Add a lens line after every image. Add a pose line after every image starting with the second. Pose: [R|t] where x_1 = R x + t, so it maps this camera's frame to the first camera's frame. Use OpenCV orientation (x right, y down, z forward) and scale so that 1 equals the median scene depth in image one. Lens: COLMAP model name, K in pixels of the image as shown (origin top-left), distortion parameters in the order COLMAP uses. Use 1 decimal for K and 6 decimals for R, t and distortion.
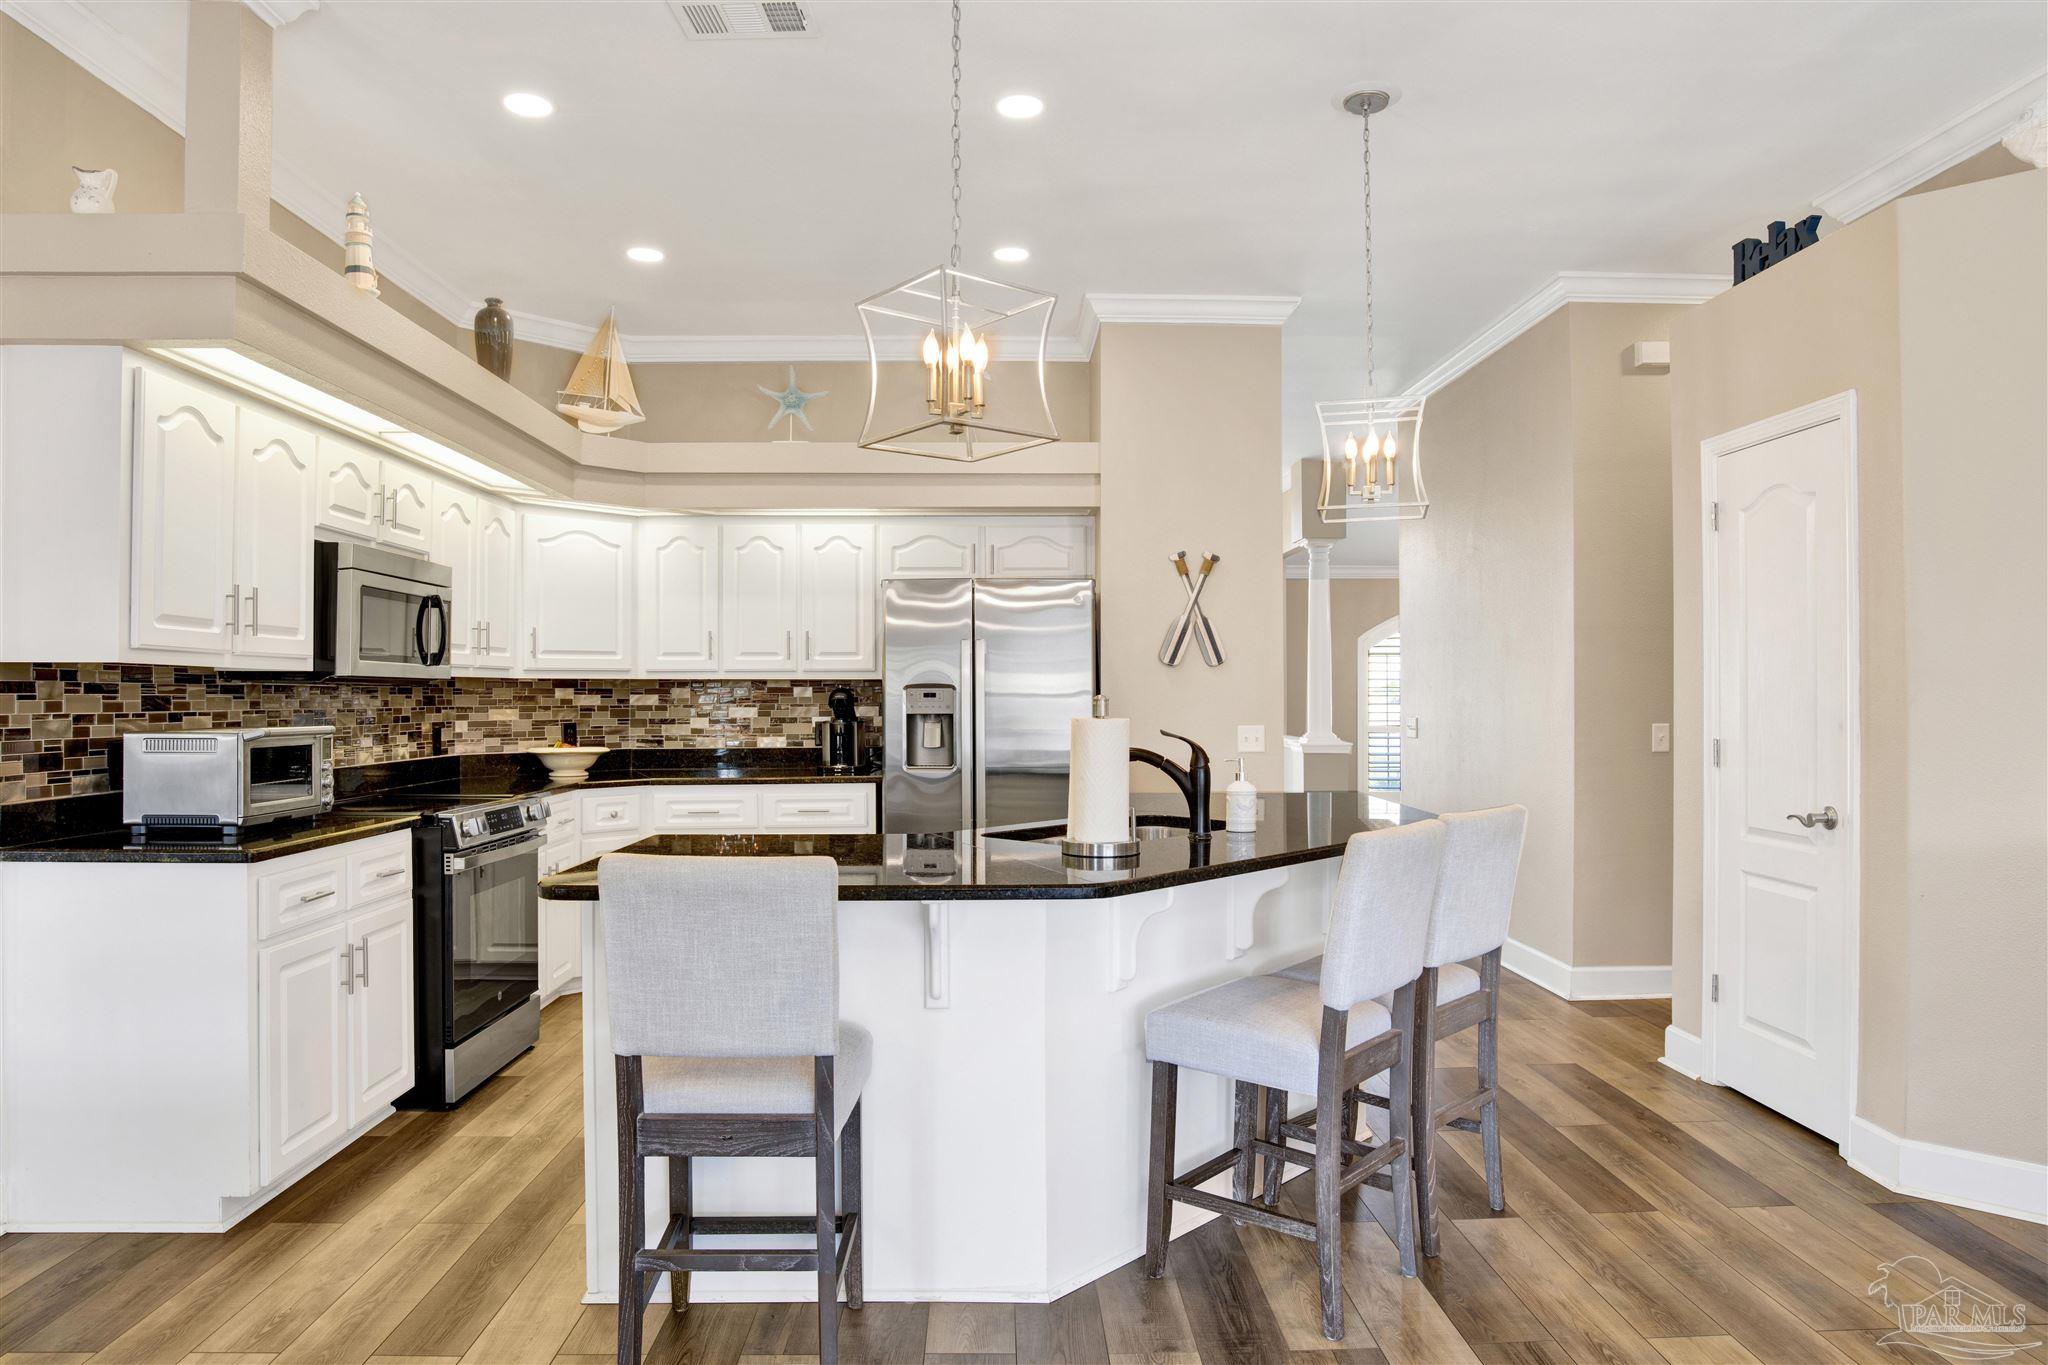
lens RADIAL K [[1285.4, 0, 1020.8], [0, 1285.4, 688.0], [0, 0, 1]] dist [-0.031598, 0.013343]
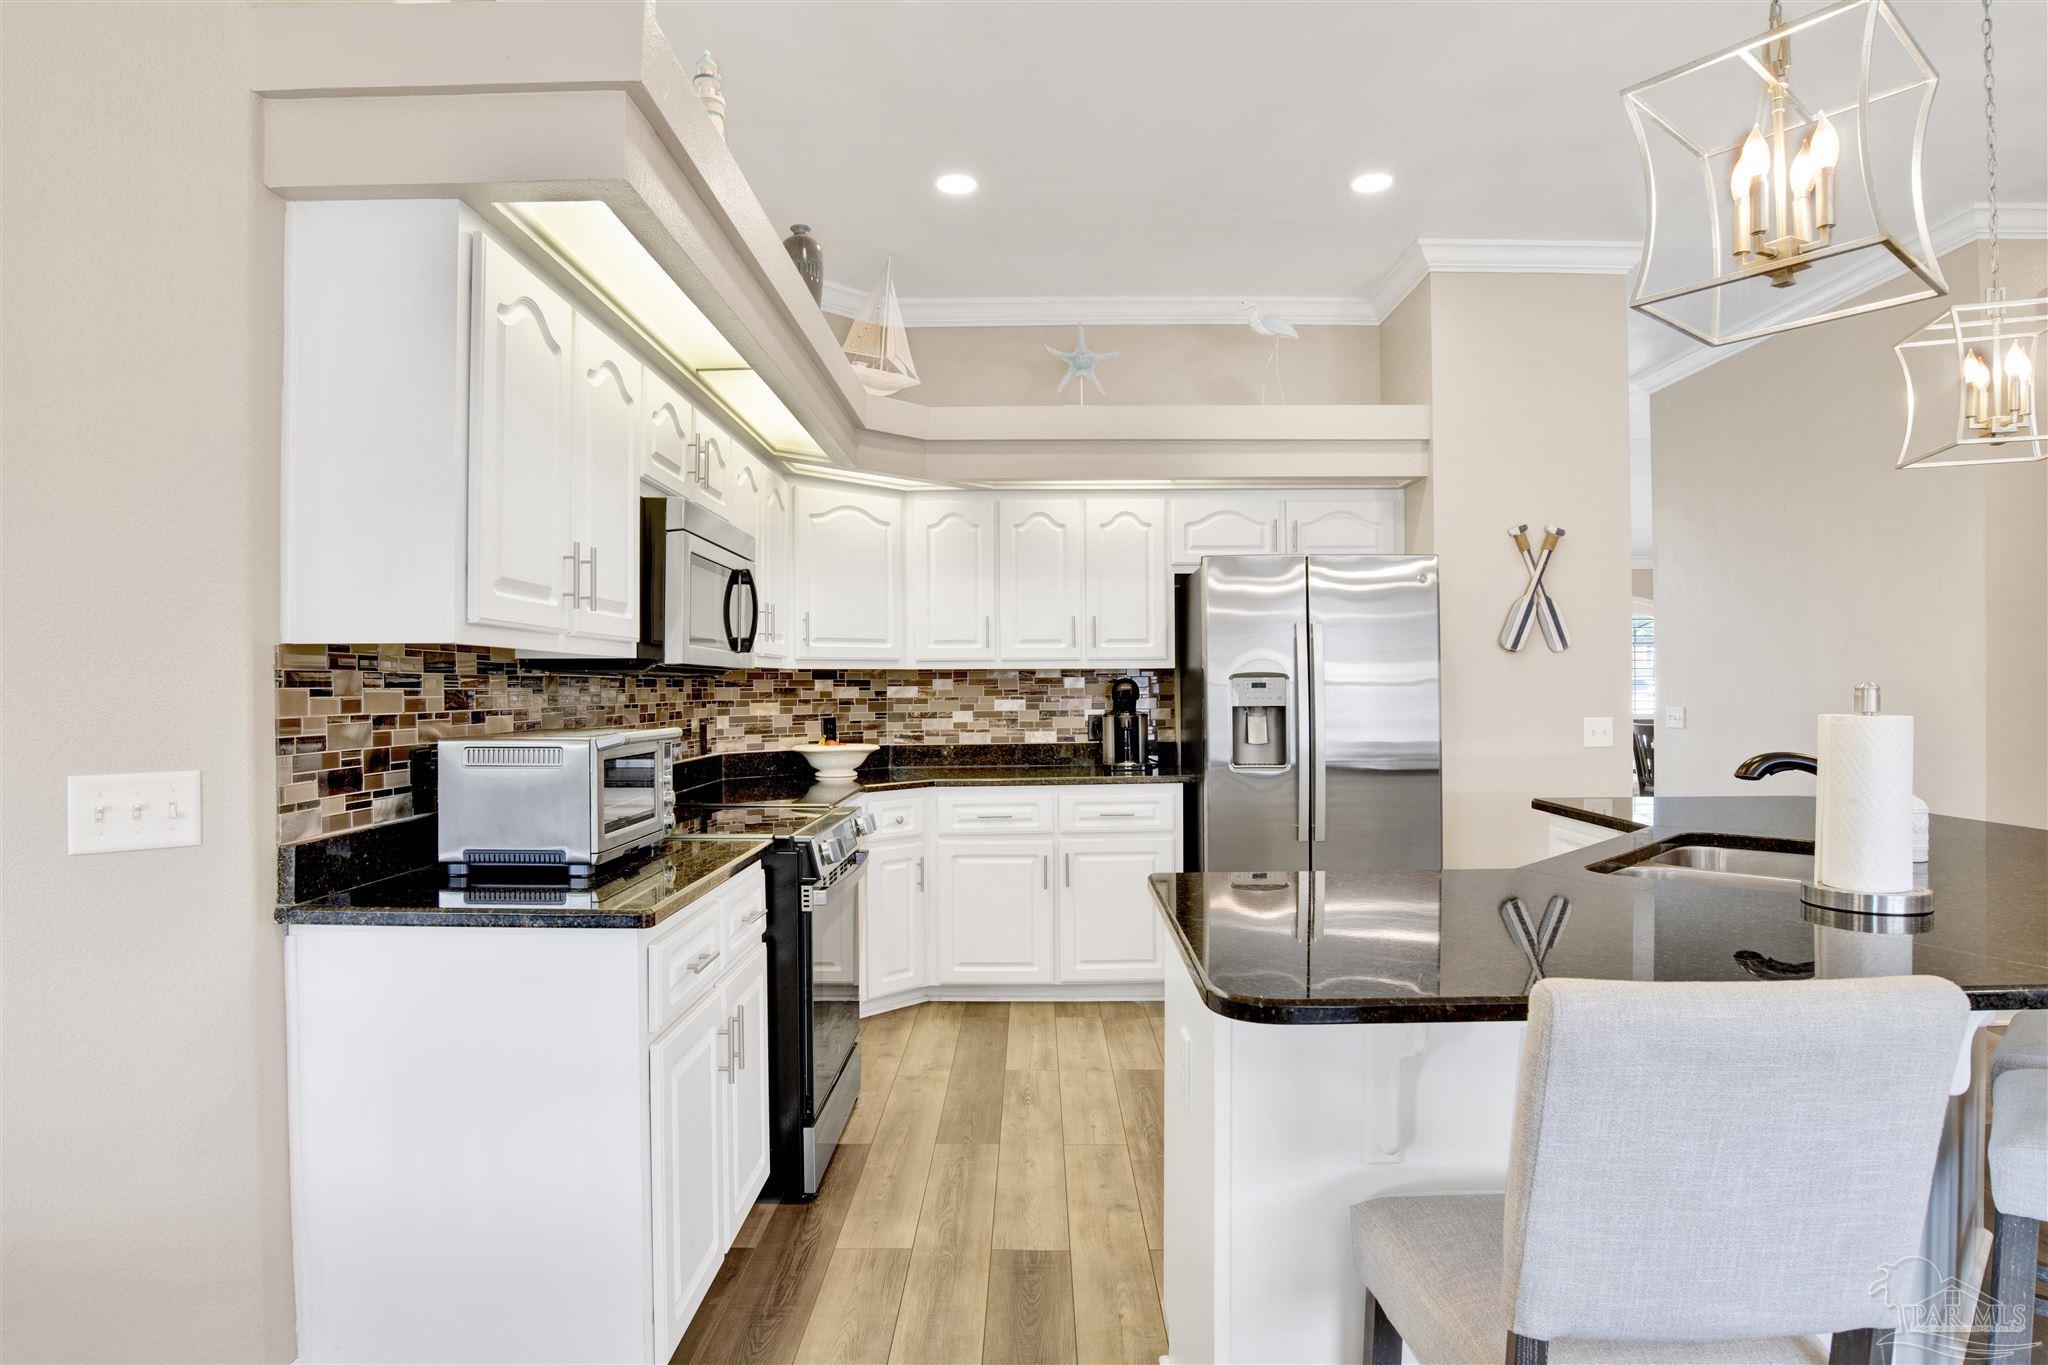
lens RADIAL K [[1141.6, 0, 1049.0], [0, 1141.6, 682.2], [0, 0, 1]] dist [-0.030884, -0.003045]
pose [[0.999928, -0.004439, -0.011132, -0.207676], [0.004461, 0.999988, 0.001978, 0.001155], [0.011123, -0.002027, 0.999936, 0.207454]]
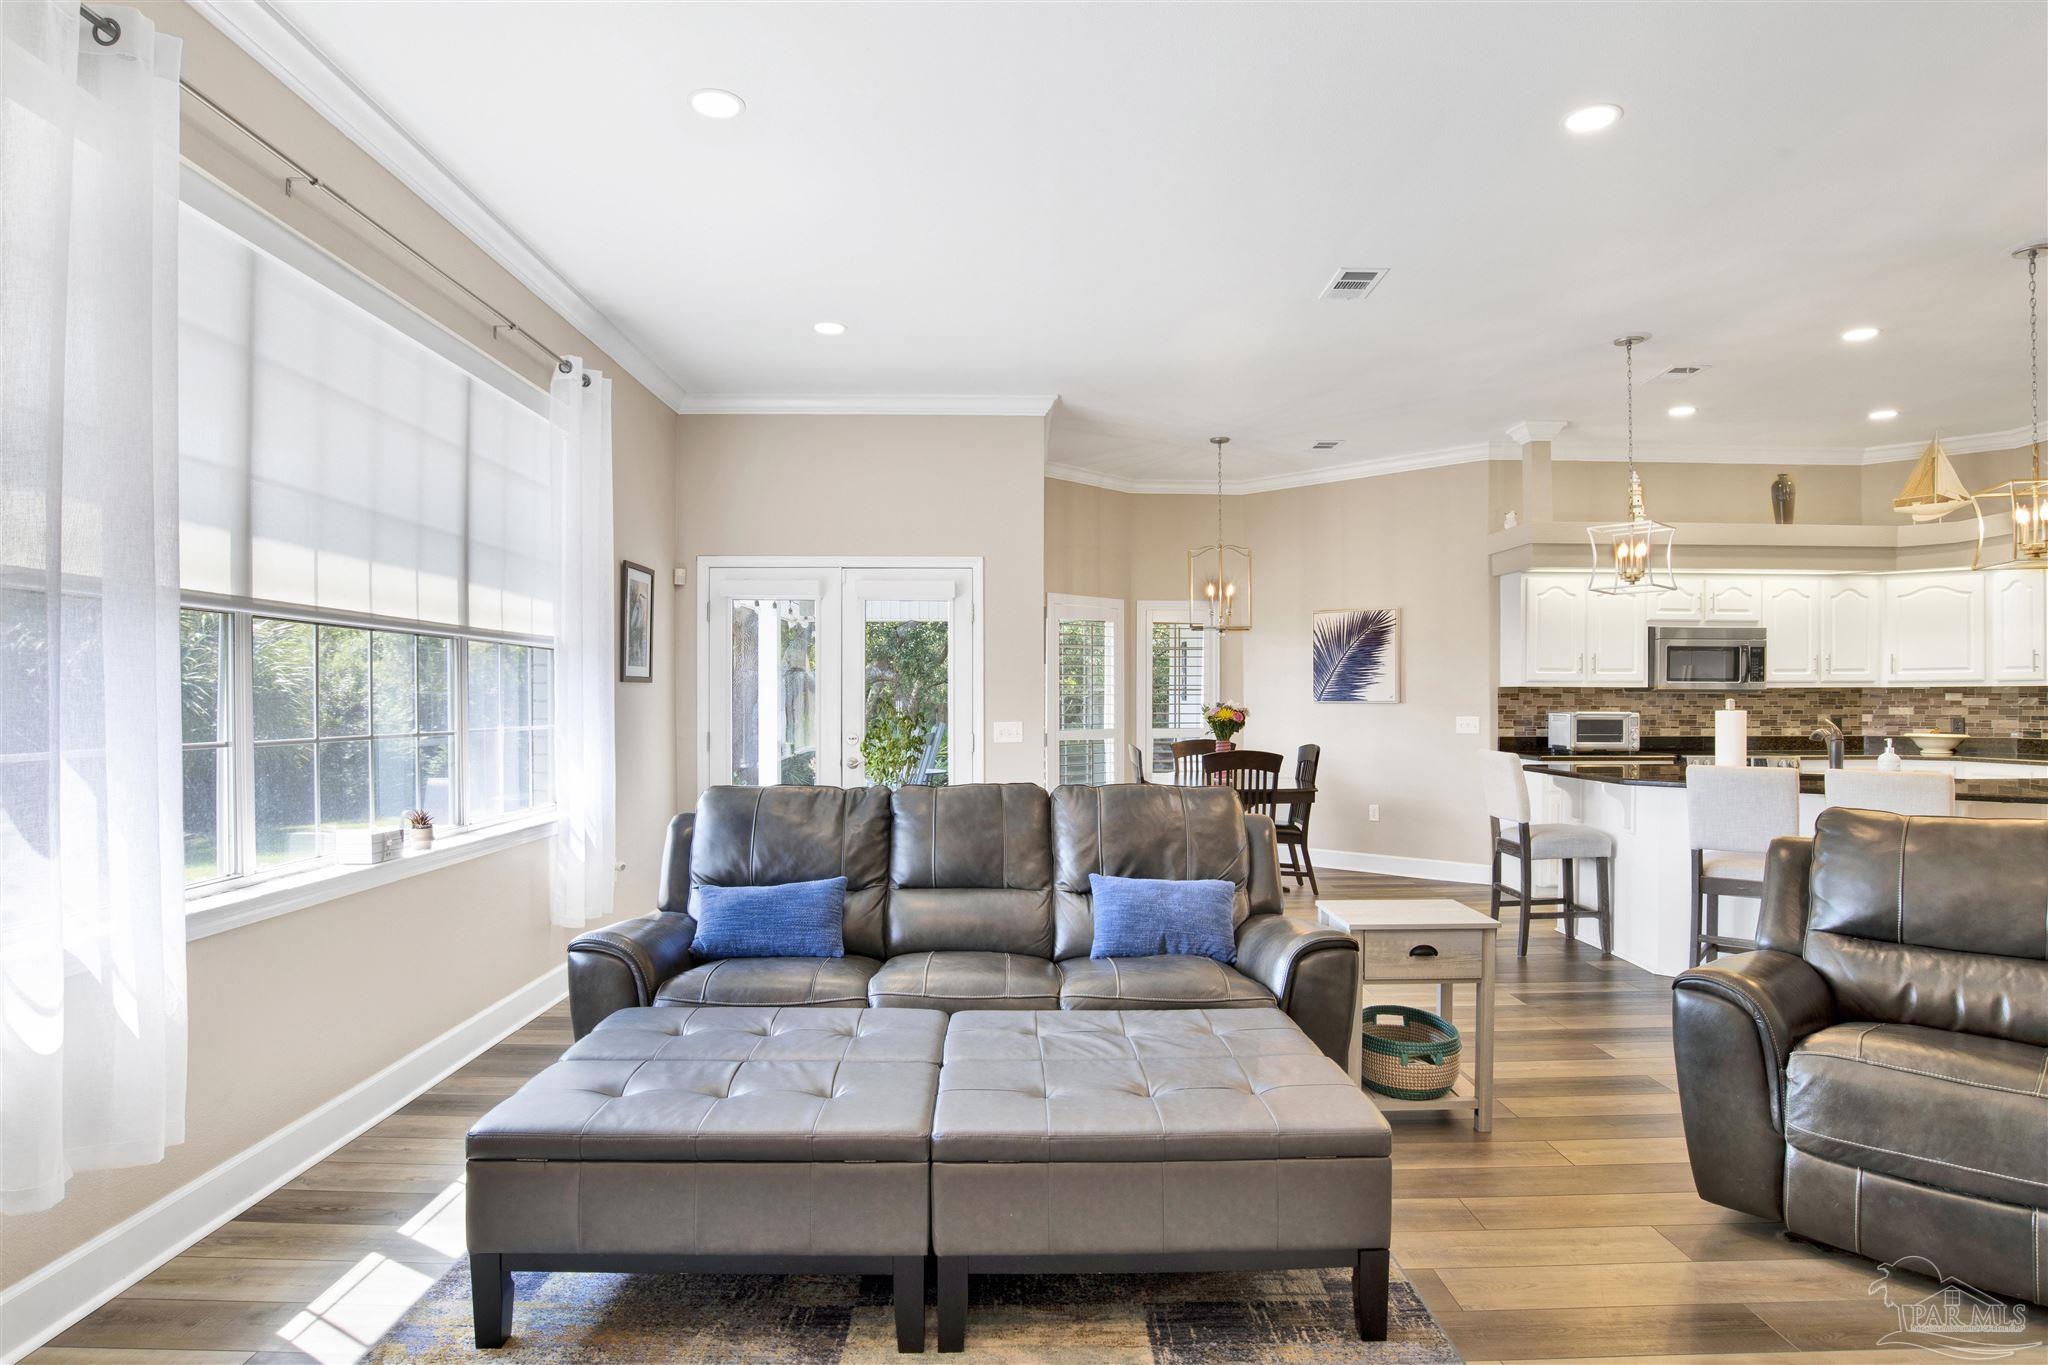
lens RADIAL K [[1104.0, 0, 1033.7], [0, 1104.0, 703.0], [0, 0, 1]] dist [-0.057123, 0.011251]
pose [[-0.008232, 0.004438, -0.999956, 0.940014], [0.005985, 0.999972, 0.004389, -0.000306], [0.999948, -0.005949, -0.008258, -0.023423]]
